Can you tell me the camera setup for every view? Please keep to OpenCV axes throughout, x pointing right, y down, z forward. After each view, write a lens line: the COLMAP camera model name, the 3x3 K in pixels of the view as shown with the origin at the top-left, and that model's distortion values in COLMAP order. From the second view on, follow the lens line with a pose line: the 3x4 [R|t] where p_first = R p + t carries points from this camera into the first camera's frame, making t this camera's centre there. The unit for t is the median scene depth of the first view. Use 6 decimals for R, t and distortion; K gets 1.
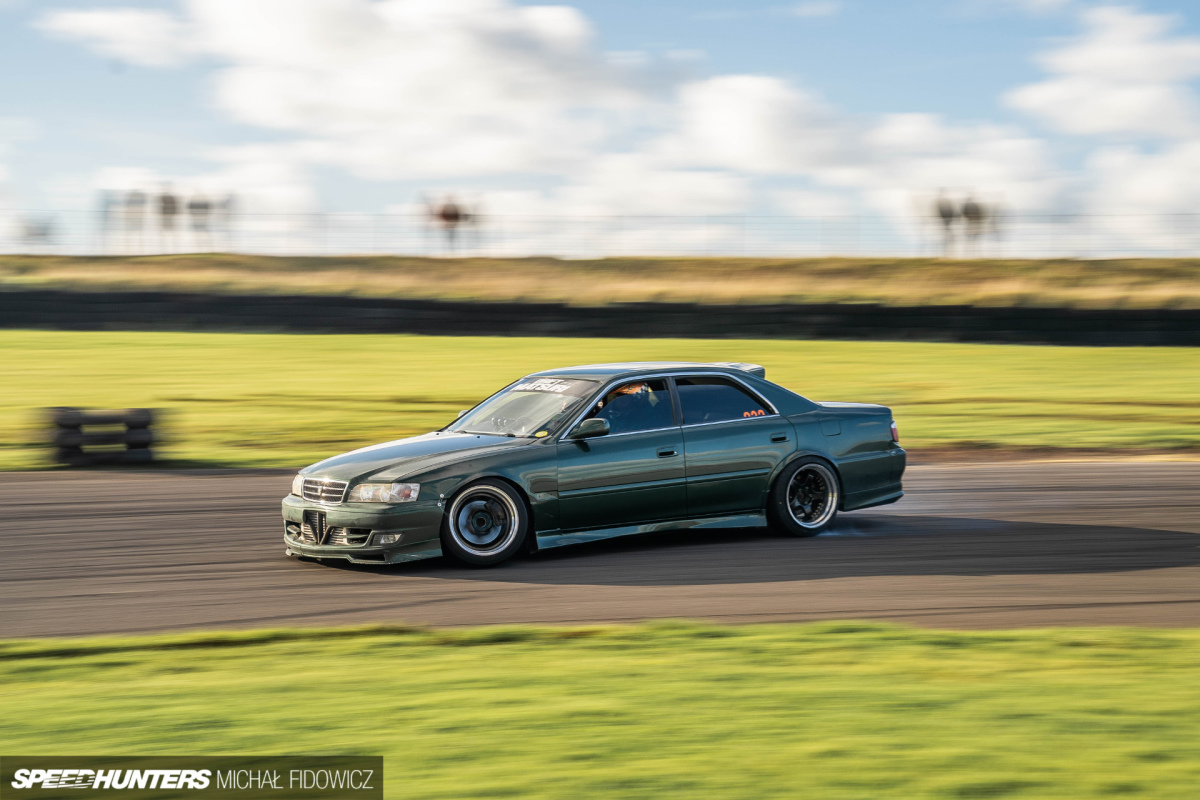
lens RADIAL K [[2150.4, 0, 600.4], [0, 2150.4, 400.8], [0, 0, 1]] dist [0.311123, 0.000000]
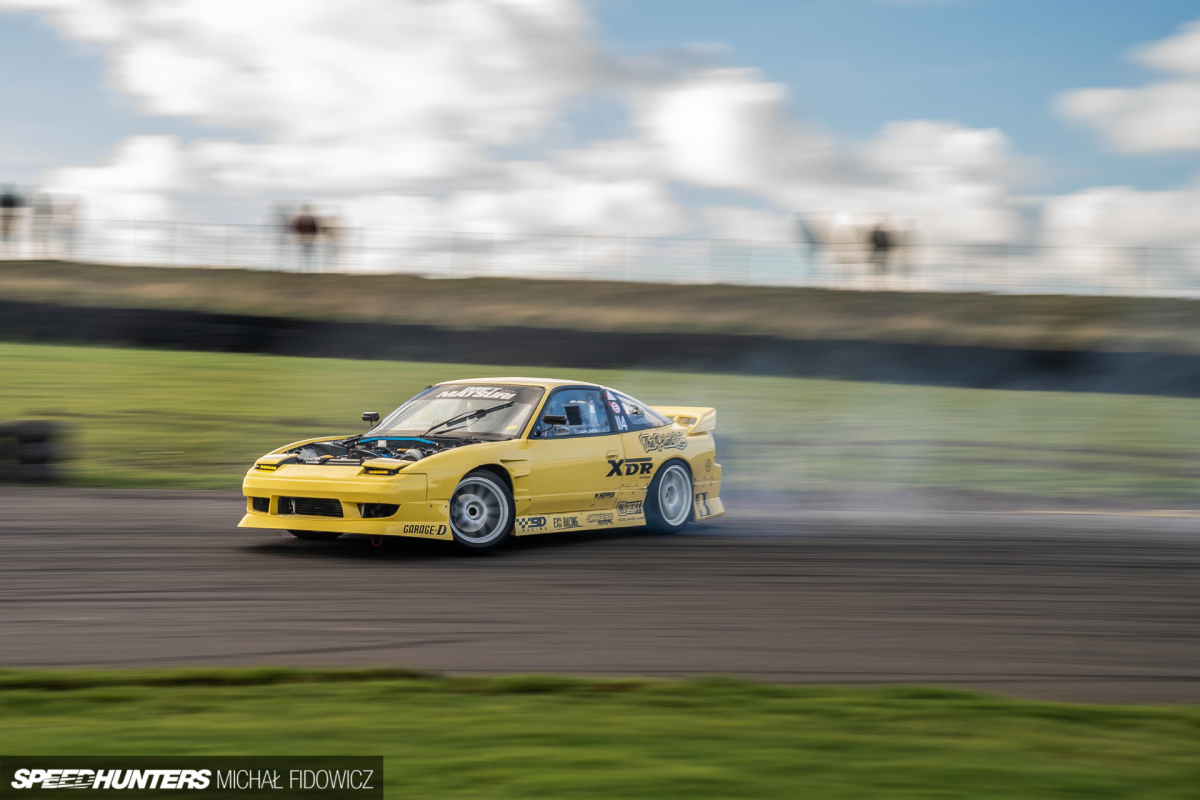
lens RADIAL K [[2491.4, 0, 599.8], [0, 2491.4, 398.8], [0, 0, 1]] dist [0.342755, 0.000000]
pose [[0.997031, 0.032169, -0.069953, 0.122807], [-0.032697, 0.999445, -0.006414, -0.008165], [0.069707, 0.008682, 0.997530, -0.066566]]
